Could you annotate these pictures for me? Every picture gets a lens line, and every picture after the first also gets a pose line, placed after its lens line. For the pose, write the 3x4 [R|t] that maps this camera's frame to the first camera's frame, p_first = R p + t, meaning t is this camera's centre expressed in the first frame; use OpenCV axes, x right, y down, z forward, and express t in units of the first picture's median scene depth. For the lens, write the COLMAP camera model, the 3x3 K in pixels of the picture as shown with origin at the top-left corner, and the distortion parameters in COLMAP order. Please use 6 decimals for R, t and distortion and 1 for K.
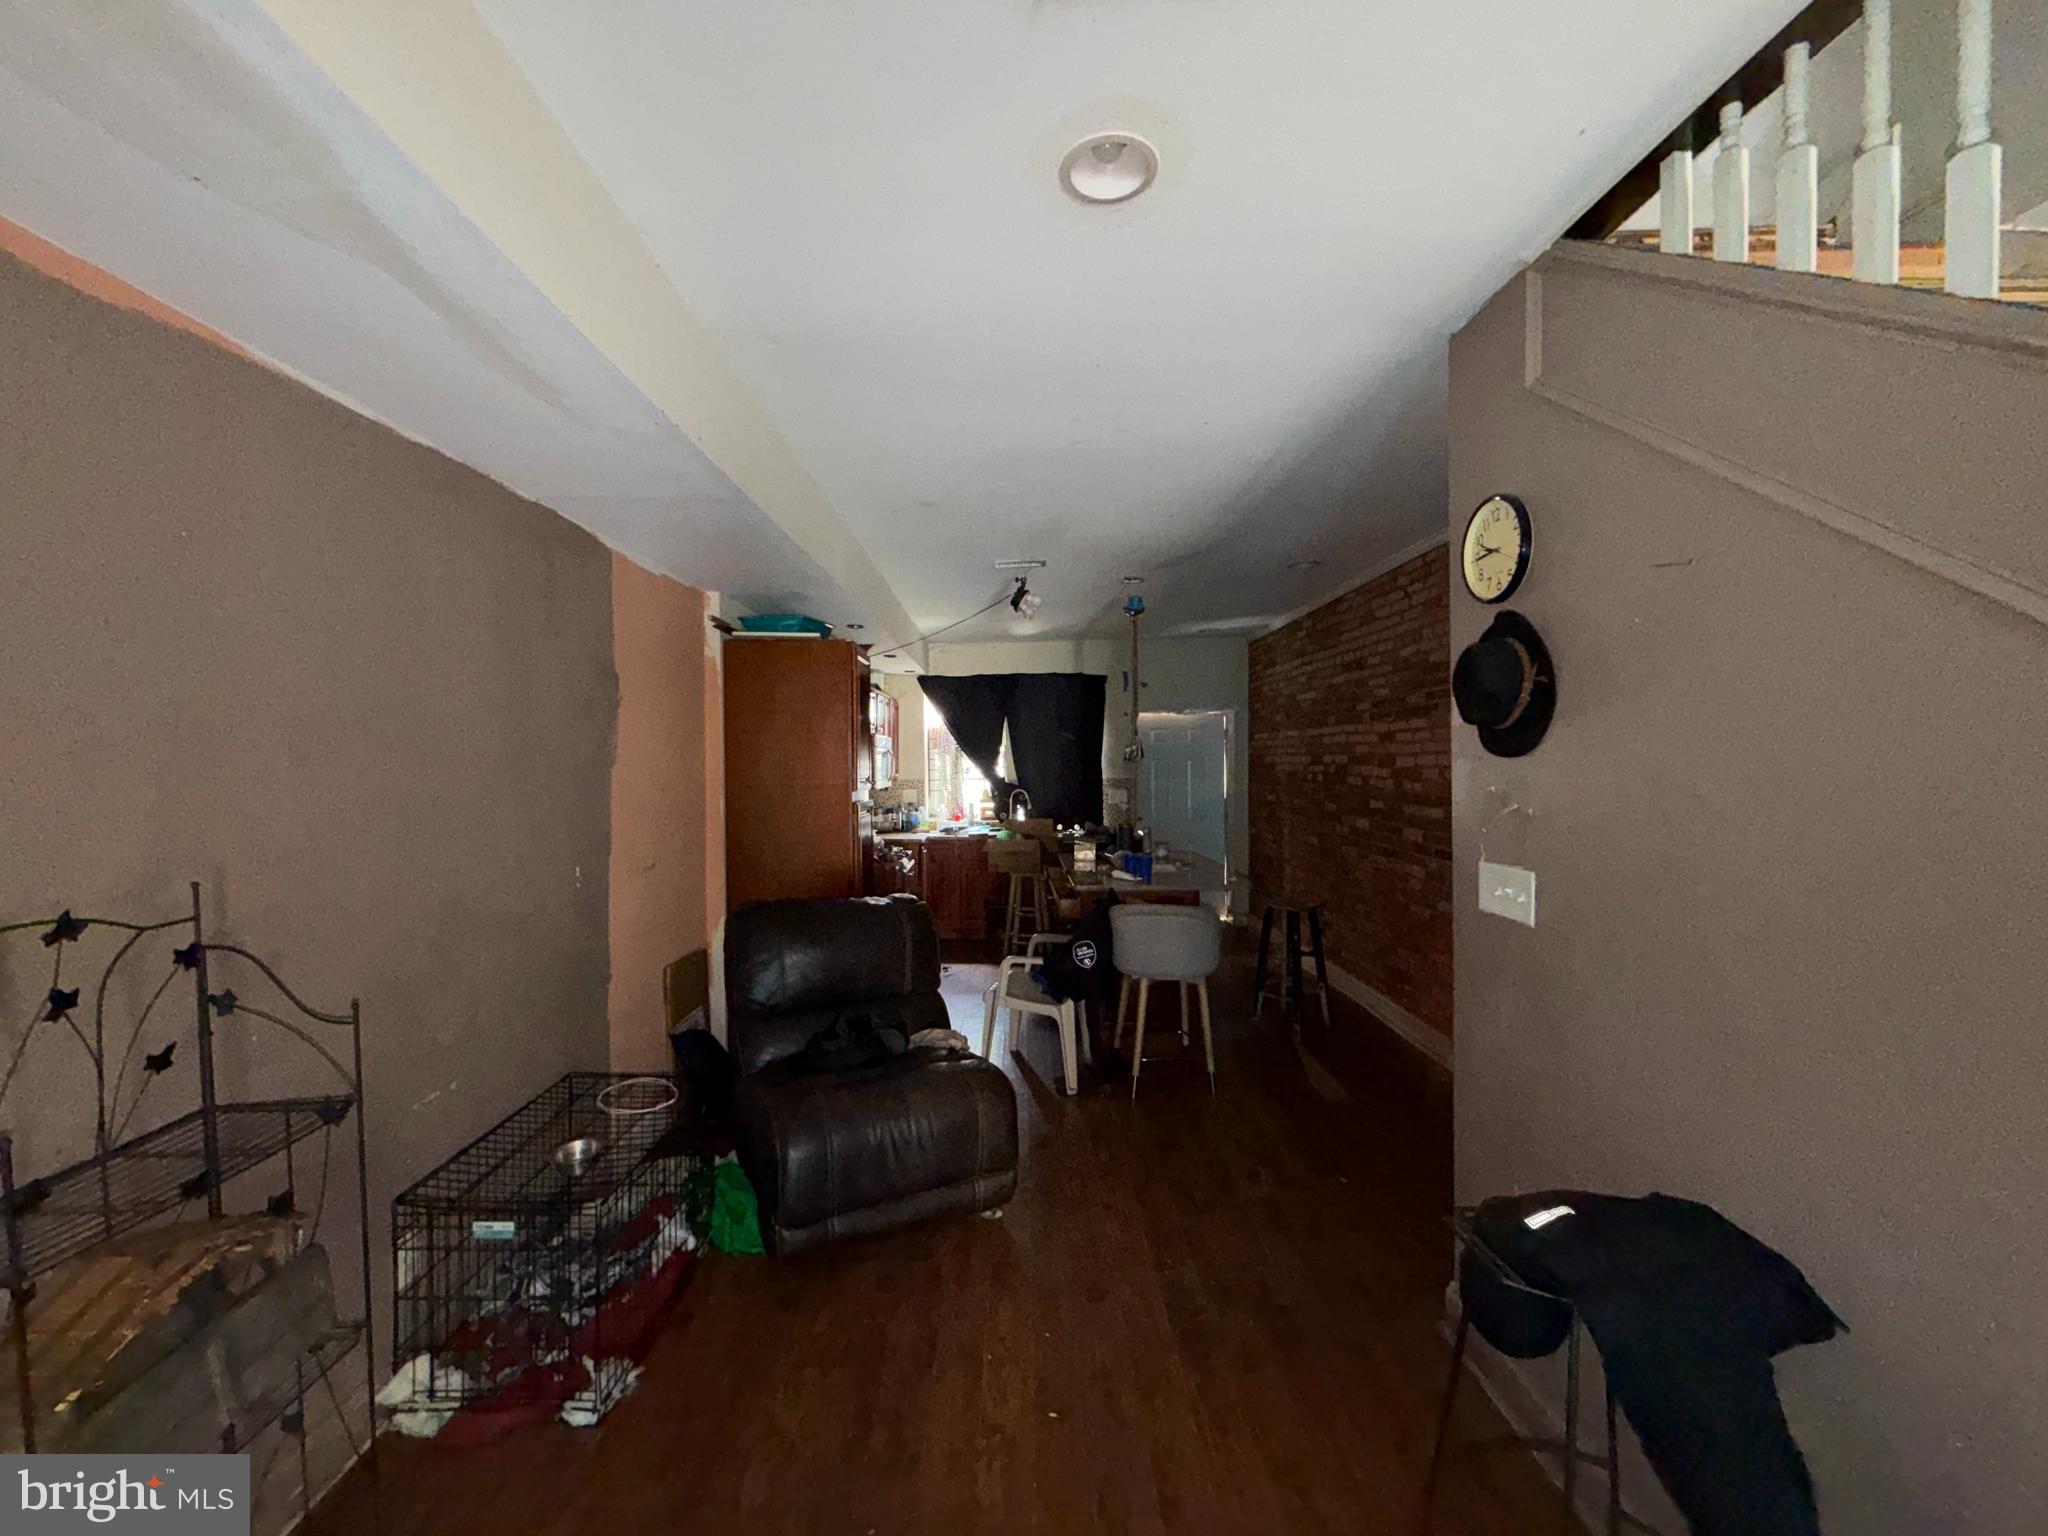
lens RADIAL K [[816.3, 0, 1020.3], [0, 816.3, 770.4], [0, 0, 1]] dist [-0.000394, -0.000567]
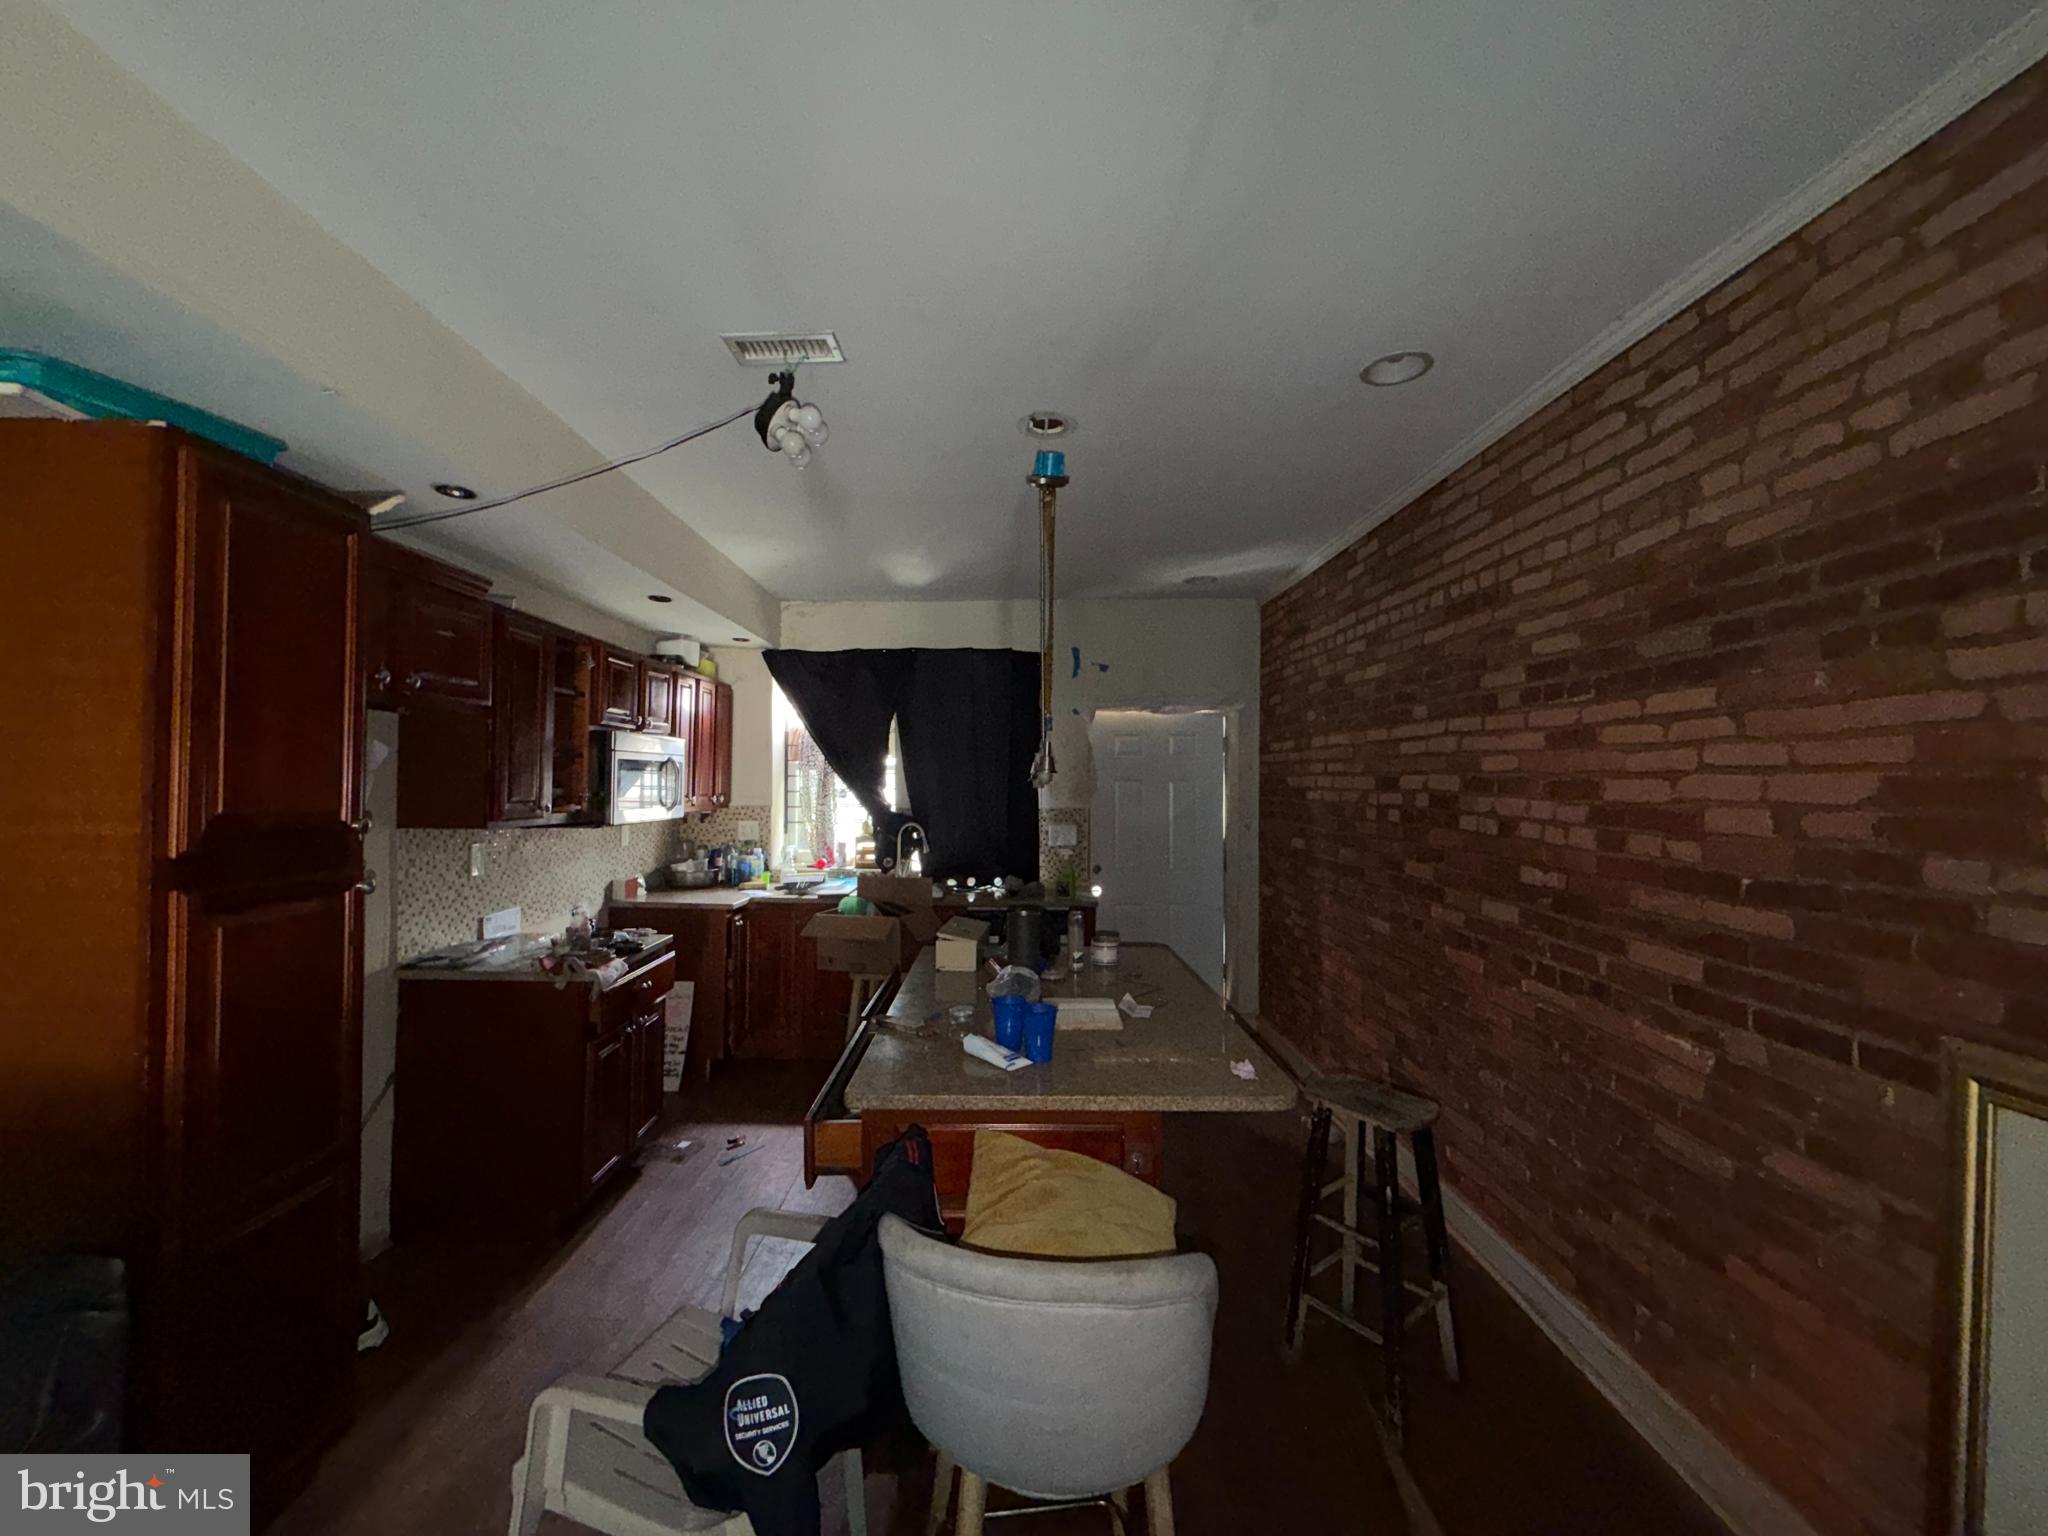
lens RADIAL K [[816.3, 0, 1020.3], [0, 816.3, 770.4], [0, 0, 1]] dist [-0.000394, -0.000567]
pose [[0.999917, 0.012524, 0.003049, 0.091830], [-0.012443, 0.999605, -0.025218, -0.004110], [-0.003363, 0.025178, 0.999677, 0.374693]]
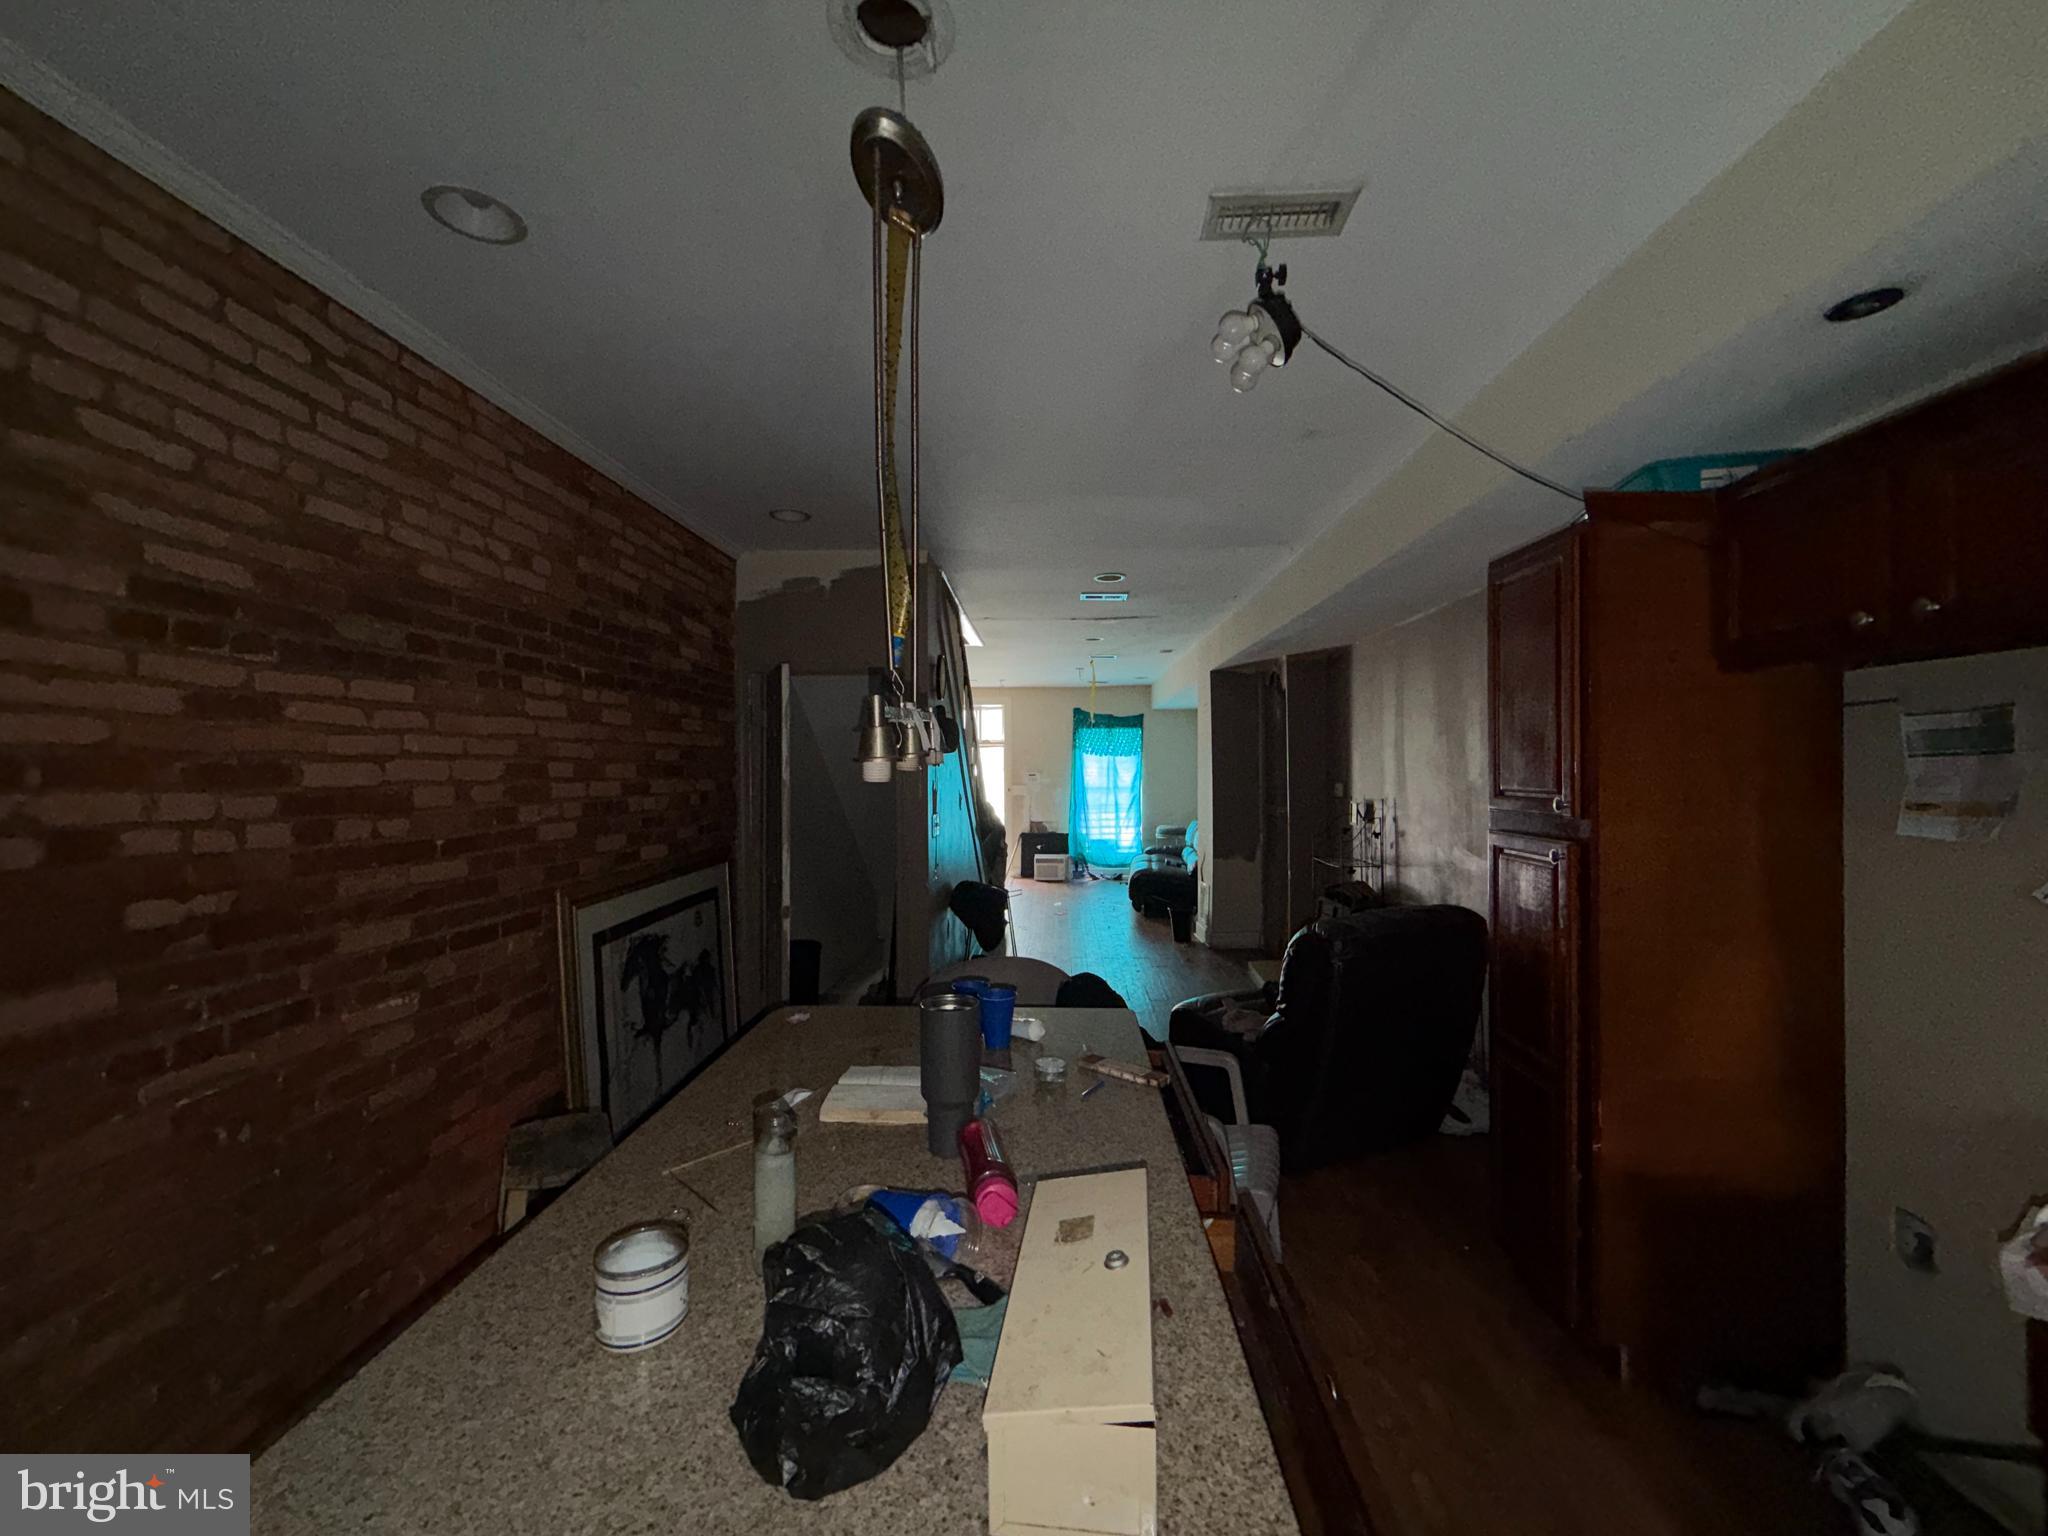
lens RADIAL K [[816.3, 0, 1020.3], [0, 816.3, 770.4], [0, 0, 1]] dist [-0.000394, -0.000567]
pose [[-0.998480, 0.011110, 0.053982, 0.066496], [0.011853, 0.999839, 0.013455, -0.009486], [-0.053824, 0.014074, -0.998451, 0.937337]]
